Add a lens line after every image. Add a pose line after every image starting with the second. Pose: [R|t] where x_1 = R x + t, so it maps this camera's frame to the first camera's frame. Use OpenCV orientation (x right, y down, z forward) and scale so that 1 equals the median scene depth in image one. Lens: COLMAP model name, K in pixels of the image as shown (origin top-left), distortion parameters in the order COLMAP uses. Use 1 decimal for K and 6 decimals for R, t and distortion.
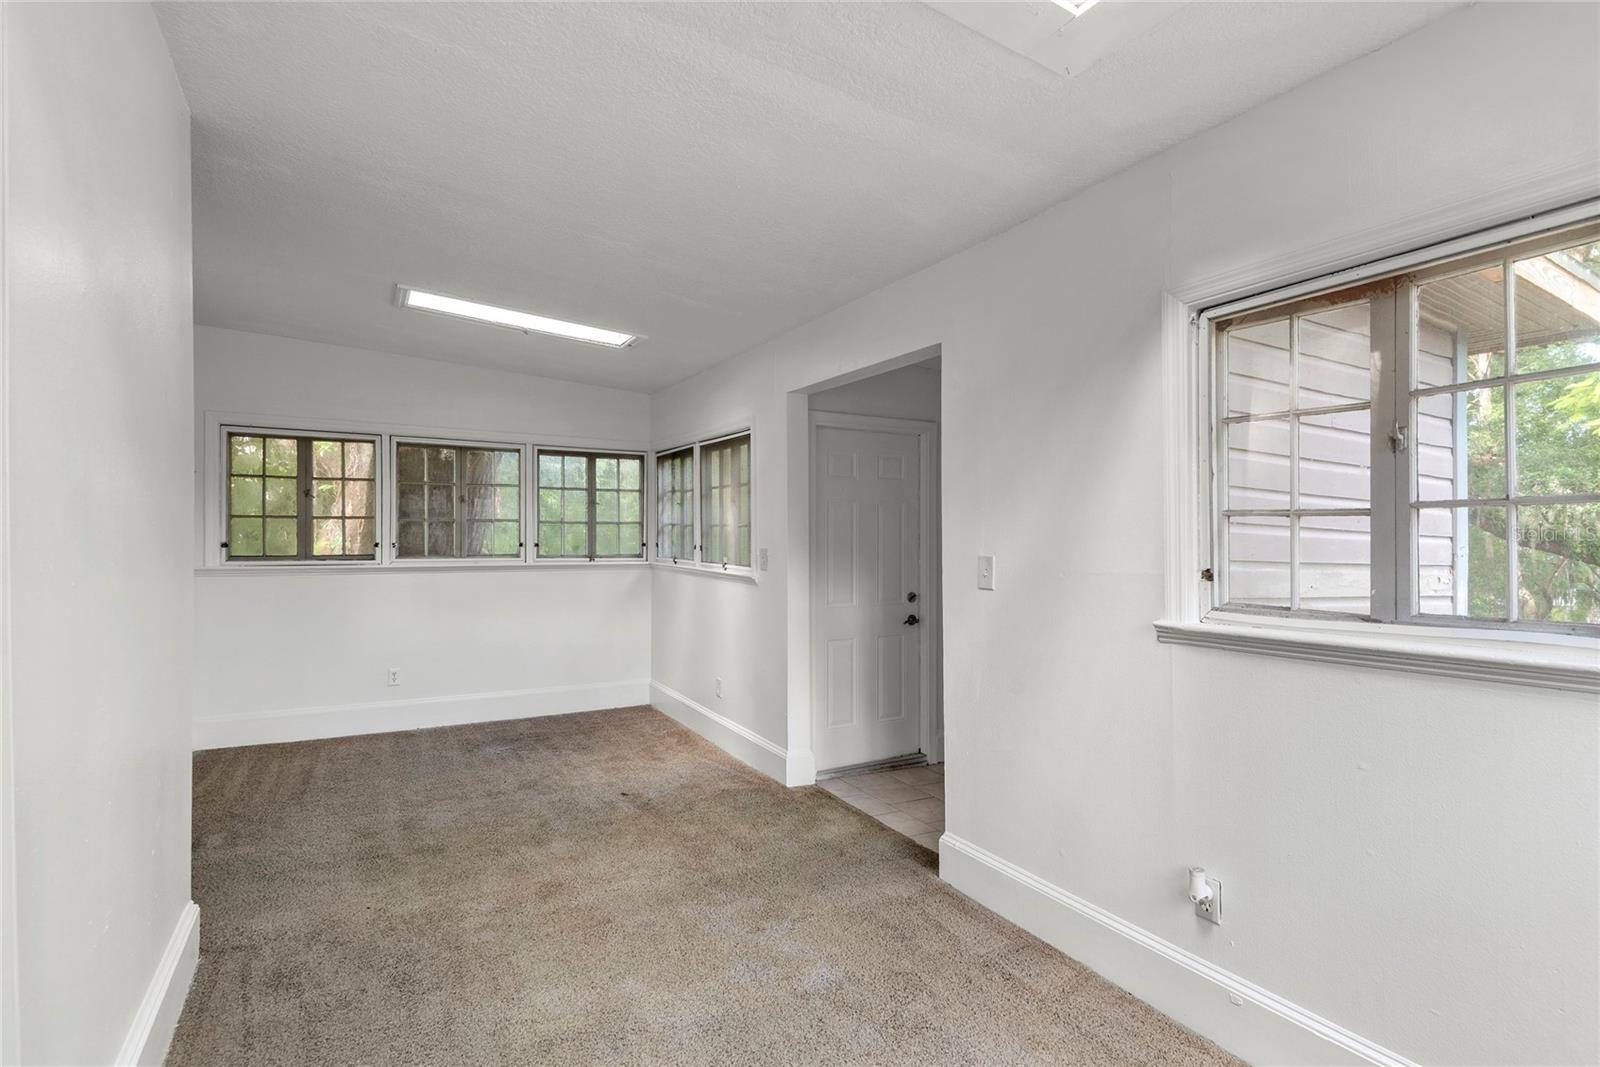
lens RADIAL K [[781.3, 0, 800.0], [0, 781.3, 533.5], [0, 0, 1]] dist [0.003109, 0.000228]
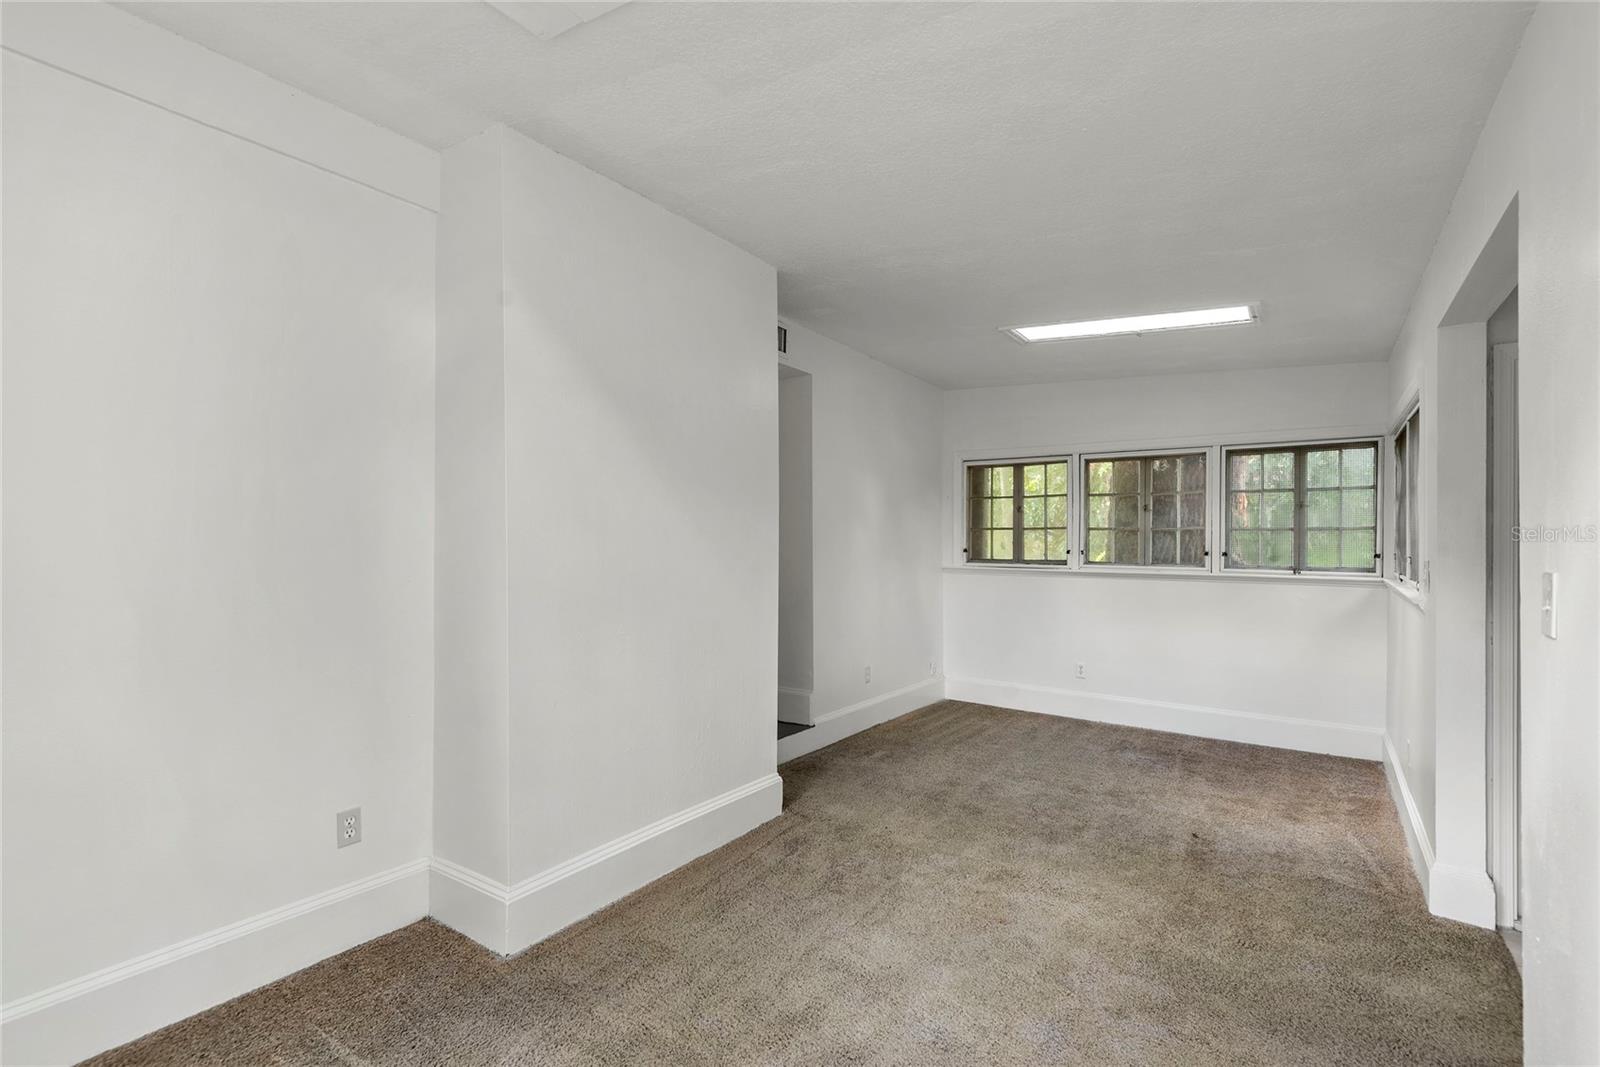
lens RADIAL K [[737.5, 0, 804.4], [0, 737.5, 558.5], [0, 0, 1]] dist [0.081983, -0.052120]
pose [[0.444777, 0.018997, -0.895440, 0.283167], [-0.001132, 0.999786, 0.020649, 0.002317], [0.895641, -0.008171, 0.444703, 0.188980]]
